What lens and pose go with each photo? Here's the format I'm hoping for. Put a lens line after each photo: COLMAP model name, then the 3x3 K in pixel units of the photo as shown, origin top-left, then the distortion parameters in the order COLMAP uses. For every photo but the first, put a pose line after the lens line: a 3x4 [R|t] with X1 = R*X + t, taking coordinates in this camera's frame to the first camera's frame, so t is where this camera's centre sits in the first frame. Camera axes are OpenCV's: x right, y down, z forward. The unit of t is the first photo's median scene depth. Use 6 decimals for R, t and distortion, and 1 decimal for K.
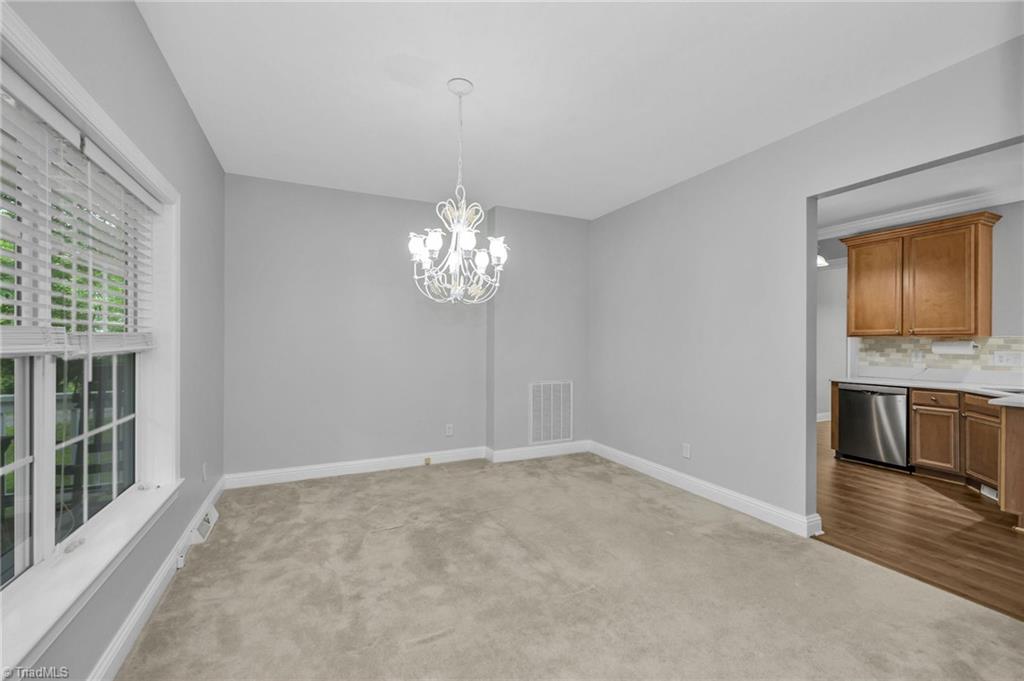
lens RADIAL K [[426.8, 0, 526.2], [0, 426.8, 338.5], [0, 0, 1]] dist [-0.000098, -0.000200]
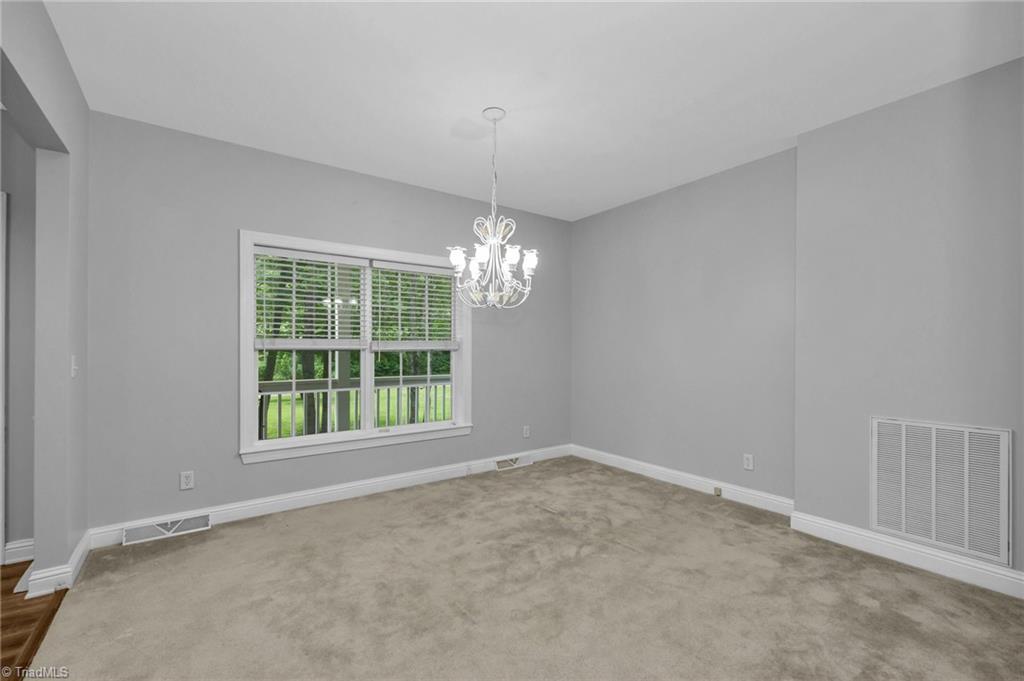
lens RADIAL K [[426.8, 0, 526.2], [0, 426.8, 338.5], [0, 0, 1]] dist [-0.000098, -0.000200]
pose [[0.186873, -0.035764, -0.981733, 0.616768], [0.001824, 0.999348, -0.036059, 0.024650], [0.982382, 0.004948, 0.186816, 0.570685]]
